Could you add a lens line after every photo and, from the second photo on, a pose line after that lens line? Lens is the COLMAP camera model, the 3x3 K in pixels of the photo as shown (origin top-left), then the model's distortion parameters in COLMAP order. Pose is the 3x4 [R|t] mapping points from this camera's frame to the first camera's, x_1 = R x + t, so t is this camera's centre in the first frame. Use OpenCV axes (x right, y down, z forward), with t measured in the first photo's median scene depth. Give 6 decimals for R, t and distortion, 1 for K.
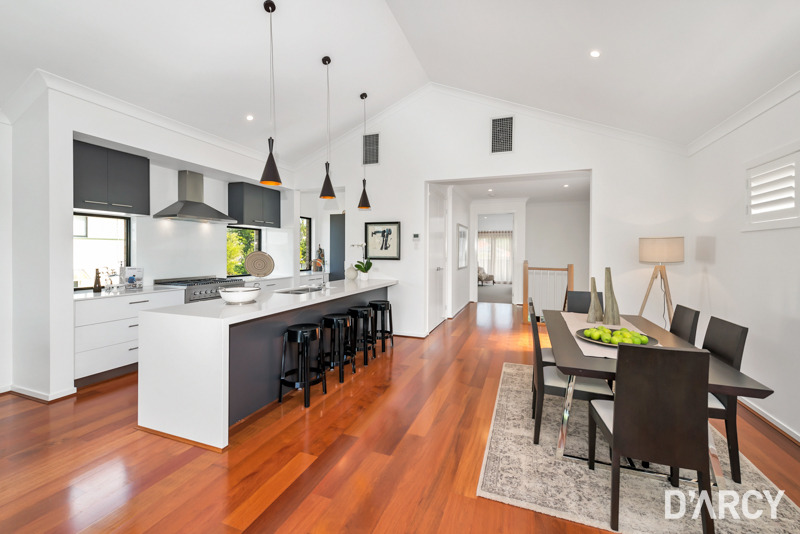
lens RADIAL K [[312.9, 0, 418.8], [0, 312.9, 258.7], [0, 0, 1]] dist [-0.019811, -0.000896]
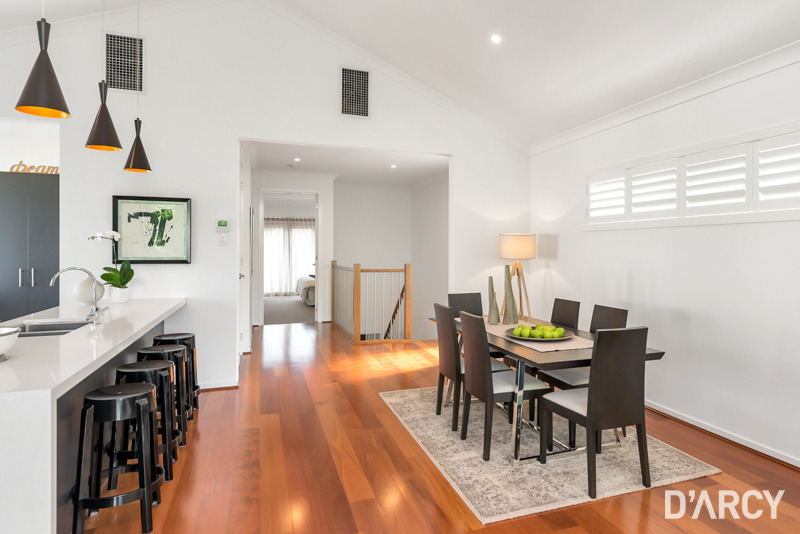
lens RADIAL K [[460.3, 0, 444.0], [0, 460.3, 257.7], [0, 0, 1]] dist [-0.011397, -0.005931]
pose [[0.757040, -0.015035, 0.653195, -0.301975], [0.015175, 0.999870, 0.005428, -0.004394], [-0.653192, 0.005803, 0.757170, 0.028314]]
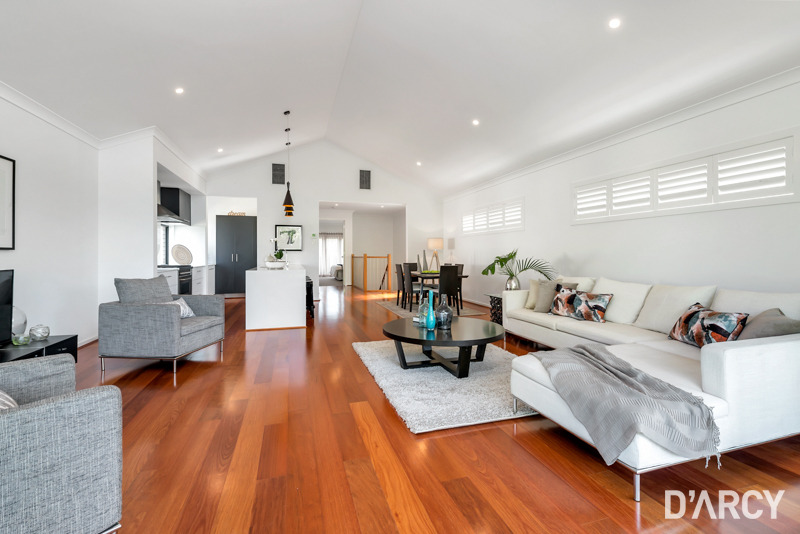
lens RADIAL K [[358.1, 0, 399.9], [0, 358.1, 266.0], [0, 0, 1]] dist [0.002523, 0.000130]
pose [[0.804234, -0.022521, 0.593886, -0.816020], [0.019267, 0.999744, 0.011821, 0.076479], [-0.594001, 0.001936, 0.804462, -0.782850]]
